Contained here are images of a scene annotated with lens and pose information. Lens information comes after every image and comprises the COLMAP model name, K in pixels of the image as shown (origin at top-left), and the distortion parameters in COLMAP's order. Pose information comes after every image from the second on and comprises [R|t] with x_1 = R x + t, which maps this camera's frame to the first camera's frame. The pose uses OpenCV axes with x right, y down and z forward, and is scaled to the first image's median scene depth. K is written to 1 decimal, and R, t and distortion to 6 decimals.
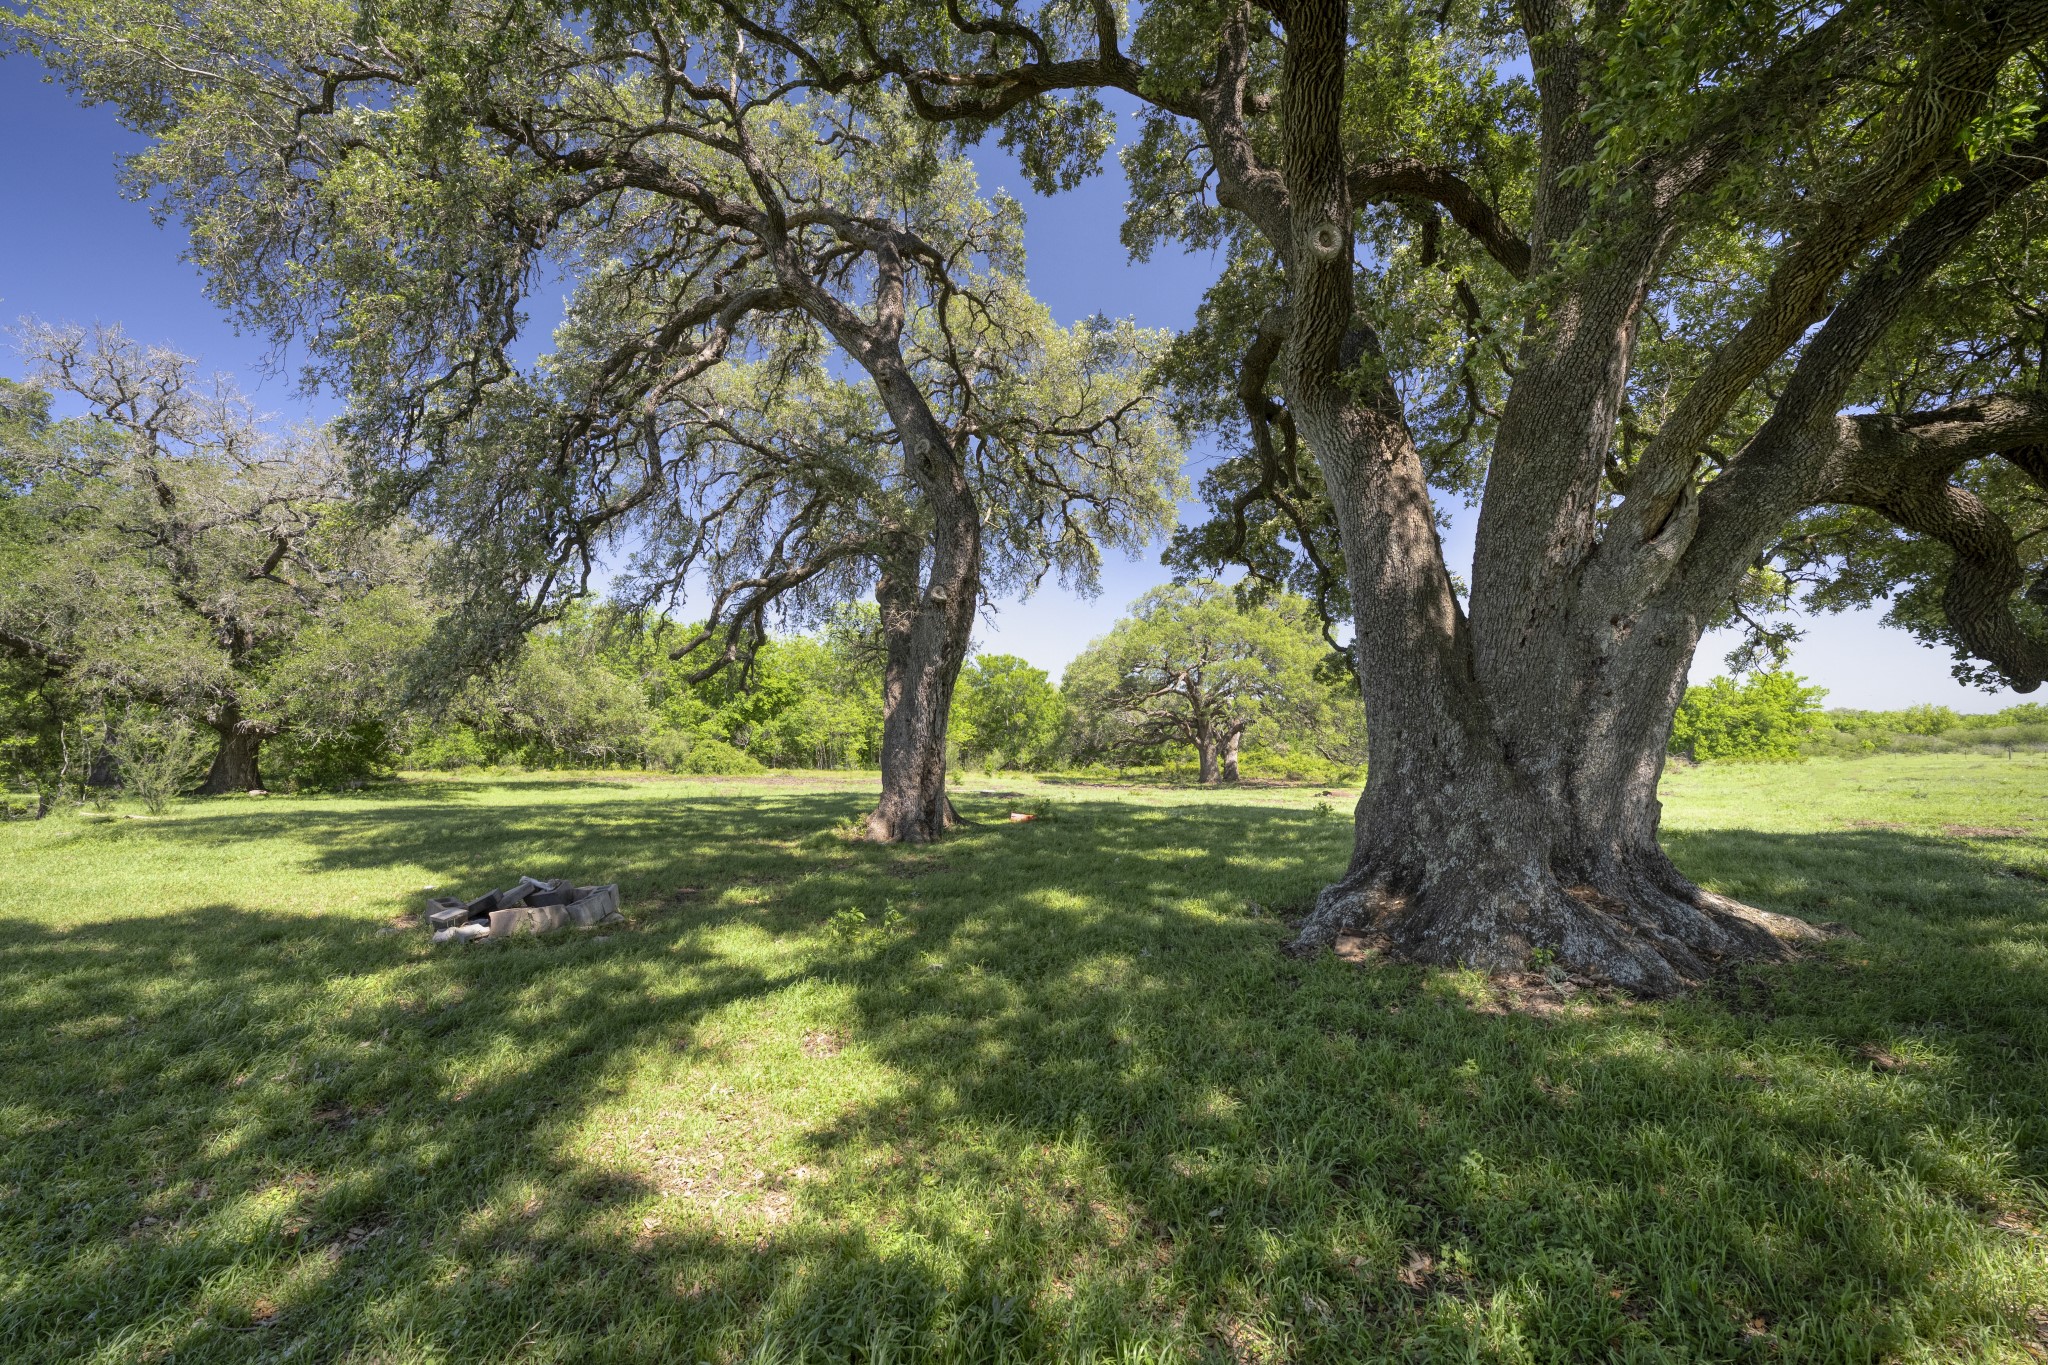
lens RADIAL K [[828.4, 0, 1024.0], [0, 828.4, 686.9], [0, 0, 1]] dist [0.000002, 0.000000]
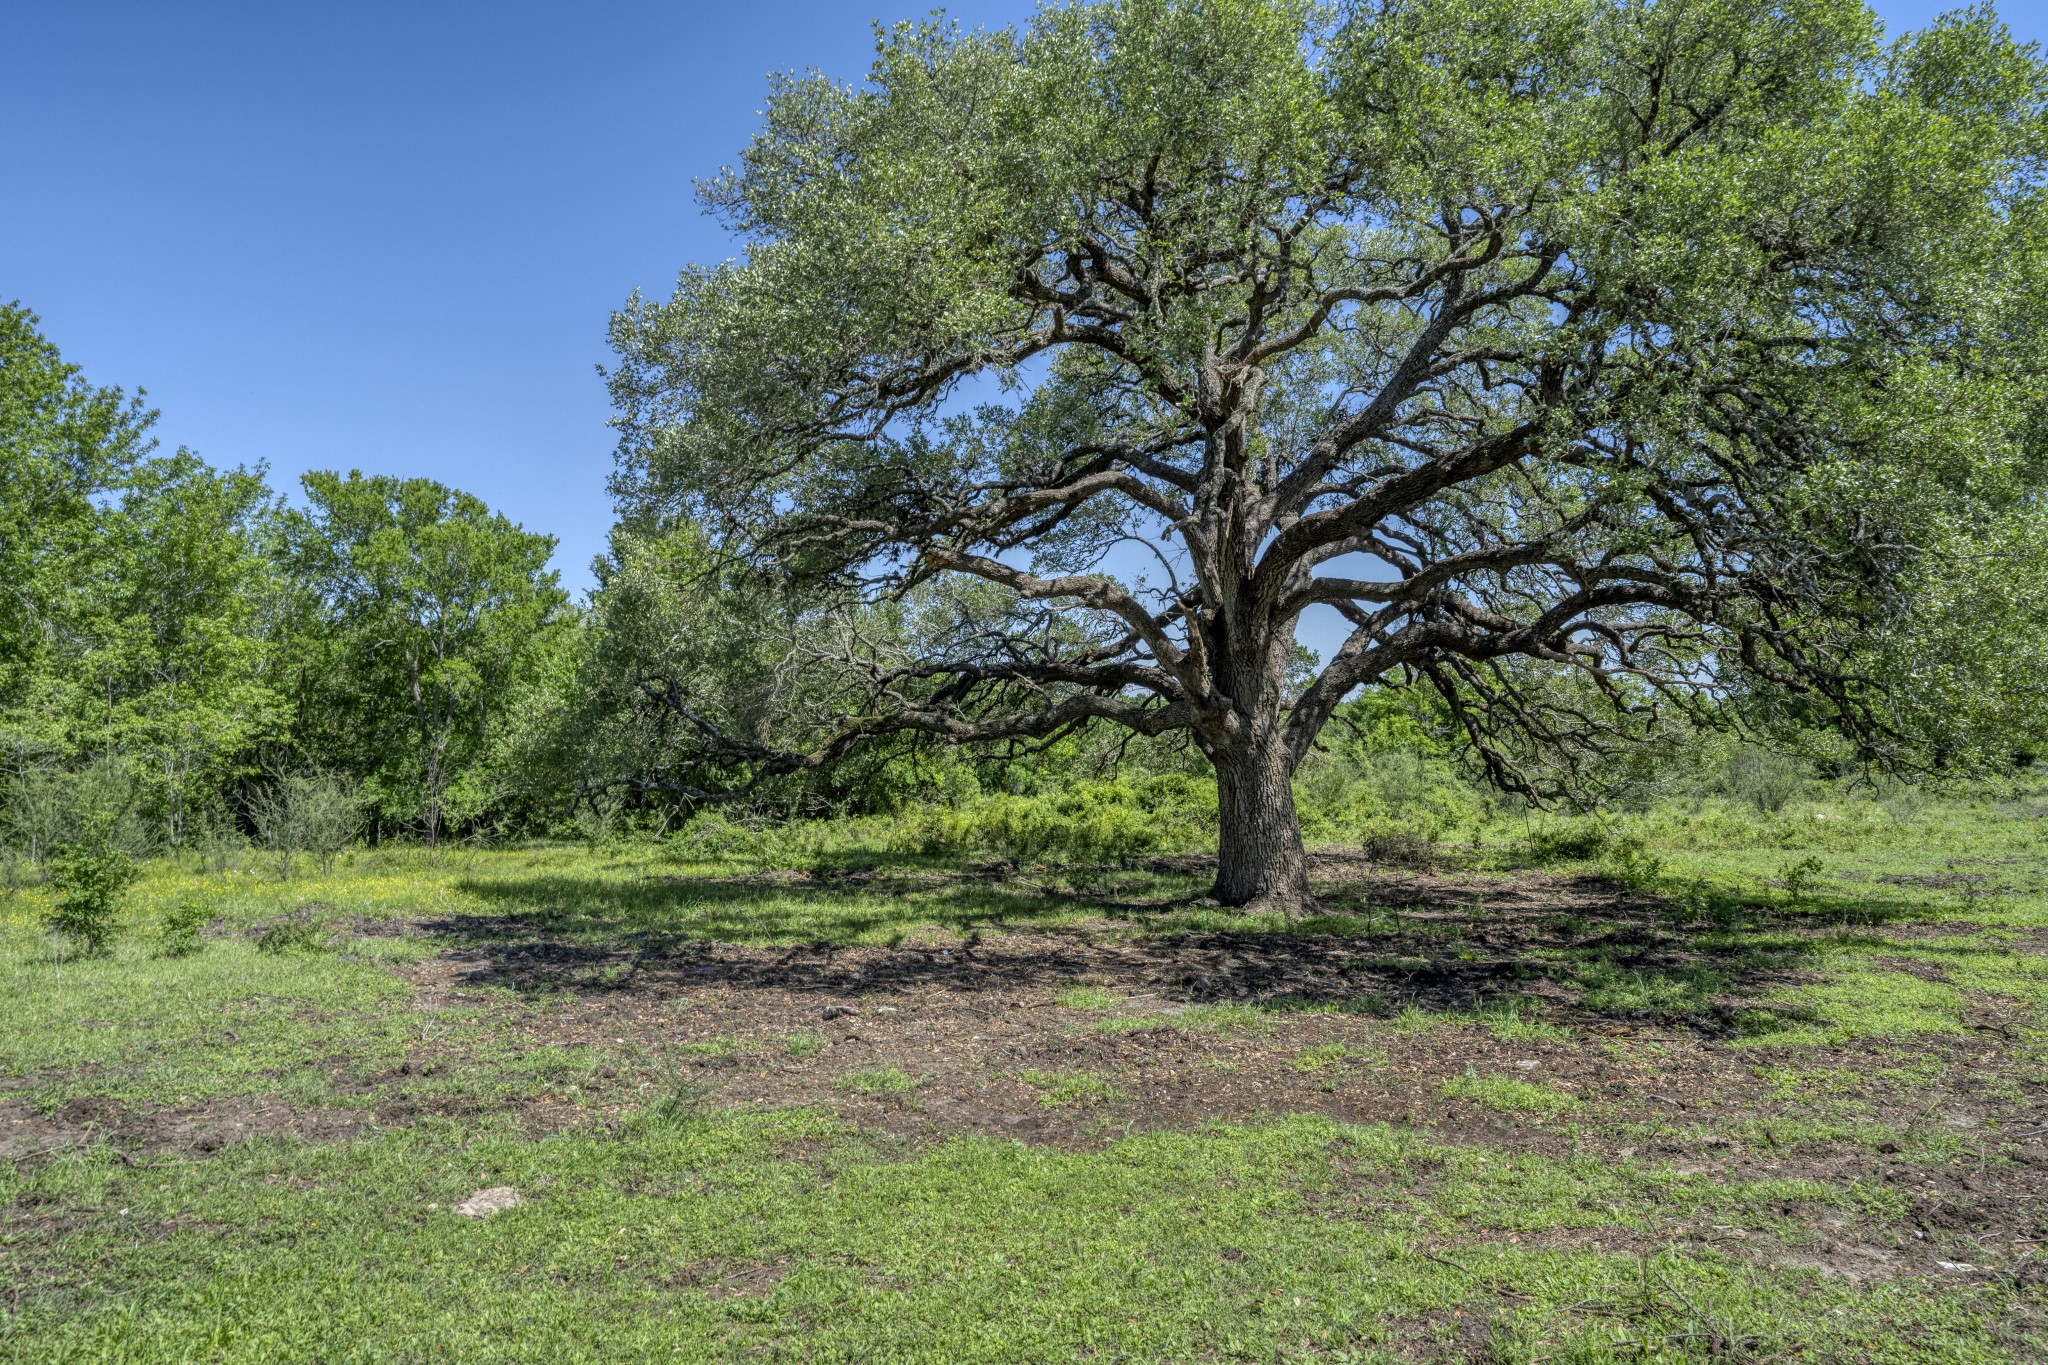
lens RADIAL K [[1417.4, 0, 1023.4], [0, 1417.4, 681.3], [0, 0, 1]] dist [-0.001533, -0.000179]
pose [[0.940000, 0.010021, 0.341027, 0.013987], [-0.010899, 0.999940, 0.000658, 0.038207], [-0.341000, -0.004336, 0.940053, 0.419563]]
